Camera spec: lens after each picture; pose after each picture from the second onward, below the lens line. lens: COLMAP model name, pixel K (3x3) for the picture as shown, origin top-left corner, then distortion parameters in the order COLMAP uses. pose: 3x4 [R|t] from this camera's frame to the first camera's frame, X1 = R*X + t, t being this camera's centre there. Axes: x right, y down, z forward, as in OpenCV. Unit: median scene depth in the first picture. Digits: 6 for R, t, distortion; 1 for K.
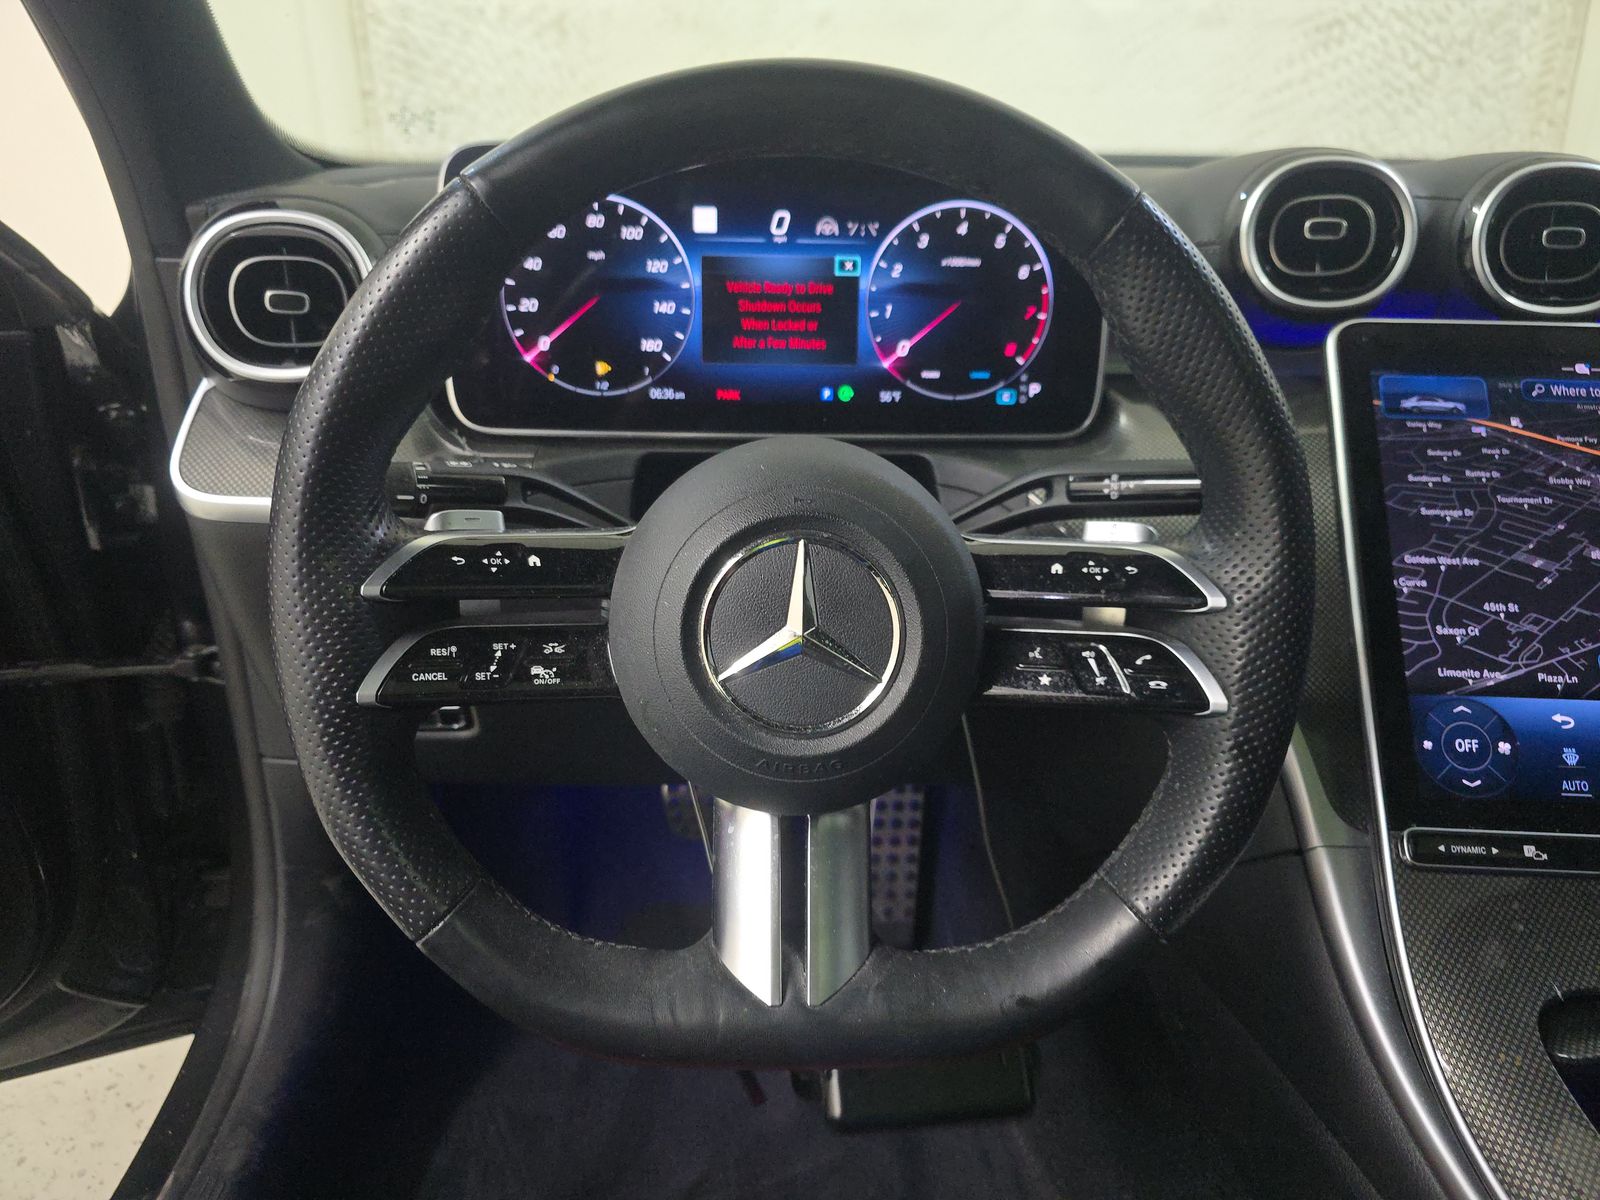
lens RADIAL K [[1058.3, 0, 801.3], [0, 1058.3, 620.9], [0, 0, 1]] dist [0.033160, -0.040488]
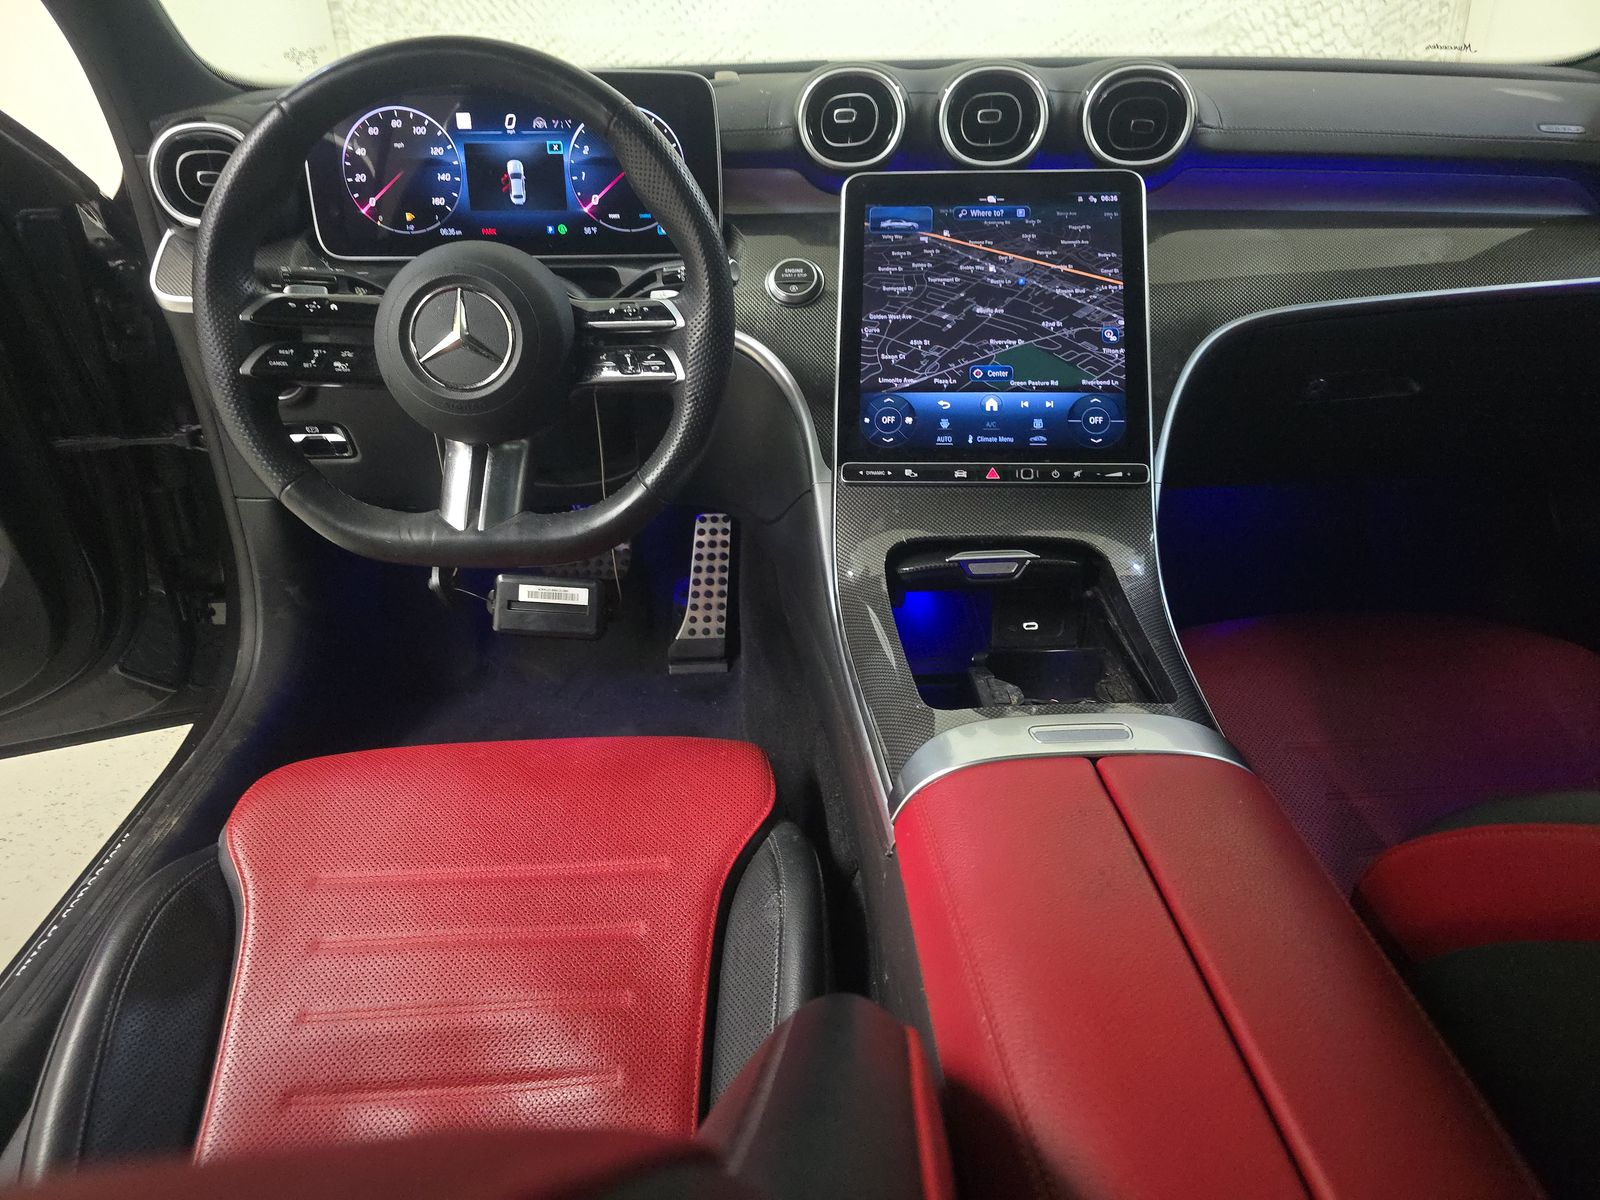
lens RADIAL K [[1053.5, 0, 804.0], [0, 1053.5, 621.9], [0, 0, 1]] dist [0.027721, -0.025132]
pose [[0.999516, -0.020001, -0.023838, 0.469483], [0.022067, 0.995715, 0.089806, 0.263207], [0.021940, -0.090288, 0.995674, -0.702345]]
